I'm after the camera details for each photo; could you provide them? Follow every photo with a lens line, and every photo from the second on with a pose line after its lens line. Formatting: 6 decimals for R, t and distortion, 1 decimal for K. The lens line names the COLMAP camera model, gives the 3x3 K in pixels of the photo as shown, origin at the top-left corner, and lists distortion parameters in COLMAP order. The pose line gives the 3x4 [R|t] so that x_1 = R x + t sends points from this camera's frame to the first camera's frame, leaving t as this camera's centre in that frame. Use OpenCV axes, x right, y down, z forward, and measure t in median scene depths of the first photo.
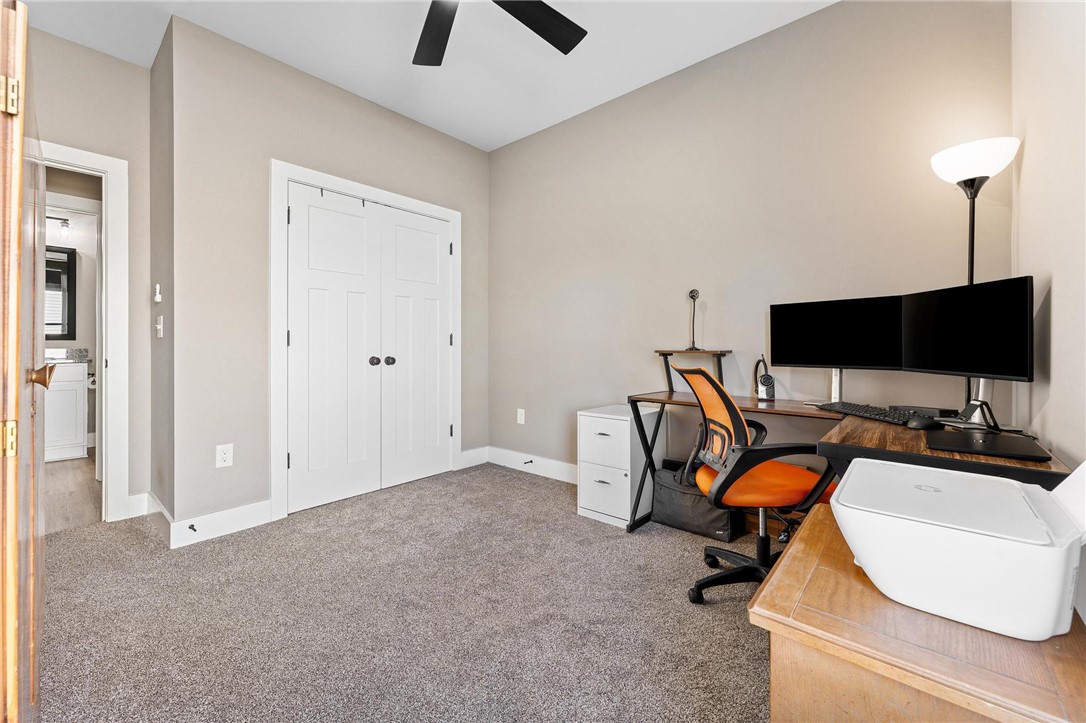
lens RADIAL K [[436.3, 0, 544.1], [0, 436.3, 344.3], [0, 0, 1]] dist [0.000466, 0.000000]
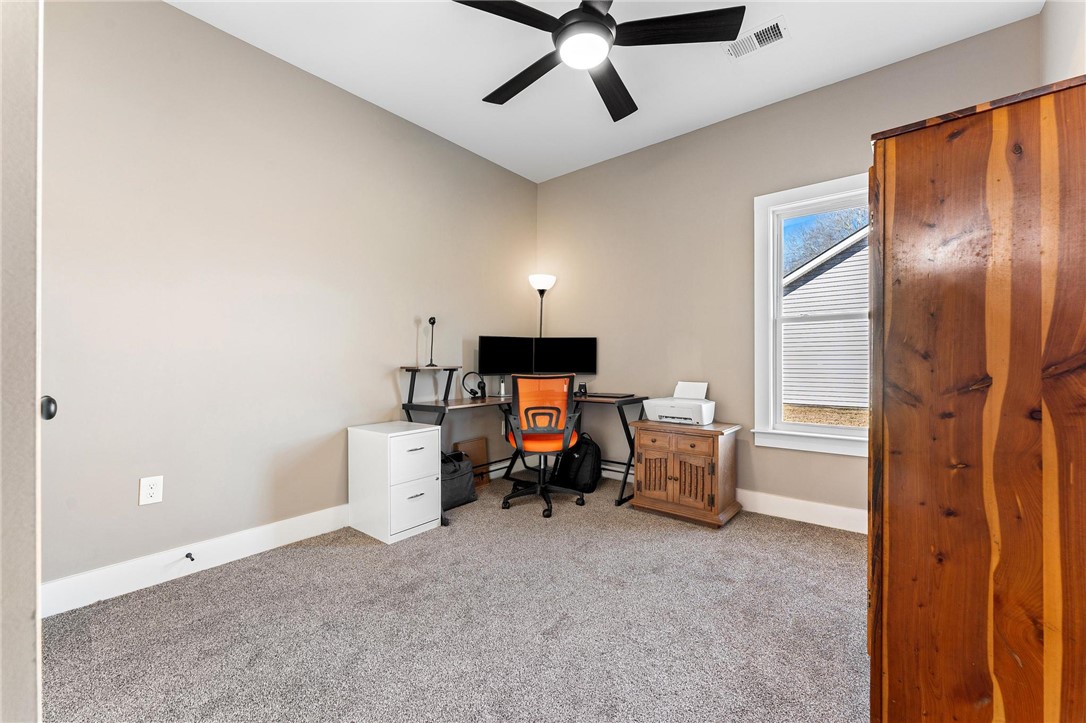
lens RADIAL K [[438.5, 0, 539.6], [0, 438.5, 364.1], [0, 0, 1]] dist [0.000866, -0.000028]
pose [[-0.011997, 0.004537, 0.999918, -0.999164], [-0.002404, 0.999987, -0.004566, 0.013636], [-0.999925, -0.002458, -0.011986, 0.809621]]
